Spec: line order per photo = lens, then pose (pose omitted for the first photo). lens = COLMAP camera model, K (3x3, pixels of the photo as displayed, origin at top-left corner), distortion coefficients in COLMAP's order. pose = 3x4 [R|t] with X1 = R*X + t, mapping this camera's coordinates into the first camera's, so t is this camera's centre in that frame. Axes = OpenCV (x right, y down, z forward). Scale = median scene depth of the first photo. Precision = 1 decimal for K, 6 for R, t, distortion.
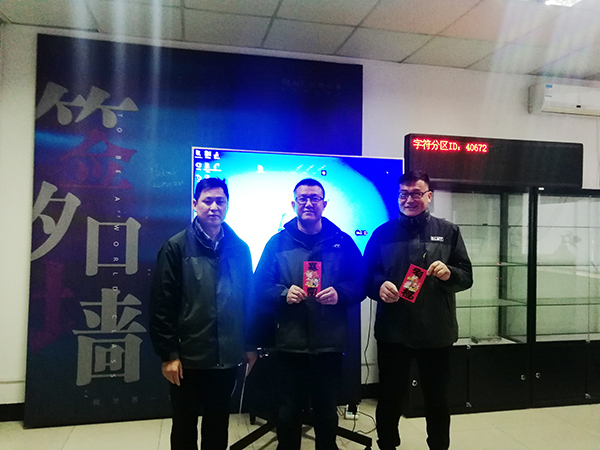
lens RADIAL K [[493.4, 0, 299.5], [0, 493.4, 226.5], [0, 0, 1]] dist [-0.002054, 0.021799]
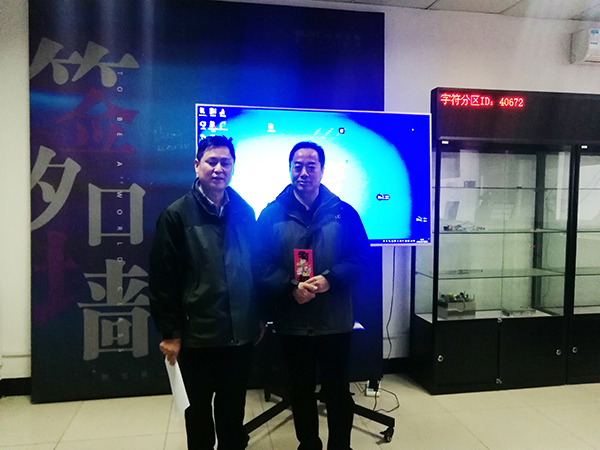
lens RADIAL K [[501.5, 0, 298.1], [0, 501.5, 225.5], [0, 0, 1]] dist [-0.005435, 0.017663]
pose [[0.999059, -0.007923, -0.042651, 0.007179], [0.010482, 0.998137, 0.060104, 0.006958], [0.042095, -0.060494, 0.997281, 0.063228]]
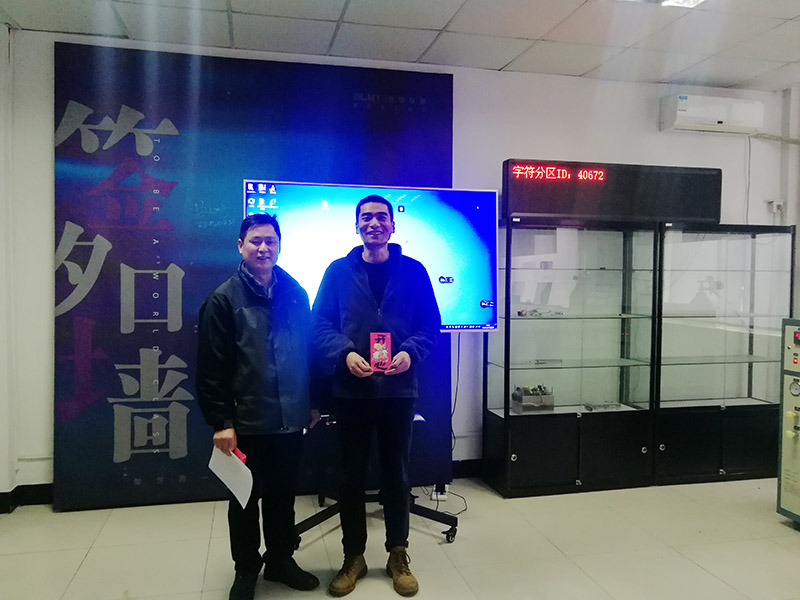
lens RADIAL K [[657.9, 0, 399.3], [0, 657.9, 302.0], [0, 0, 1]] dist [-0.002054, 0.021799]
pose [[0.999951, -0.008740, 0.004576, 0.036618], [0.008528, 0.998976, 0.044429, 0.000195], [-0.004959, -0.044388, 0.999002, -0.118071]]
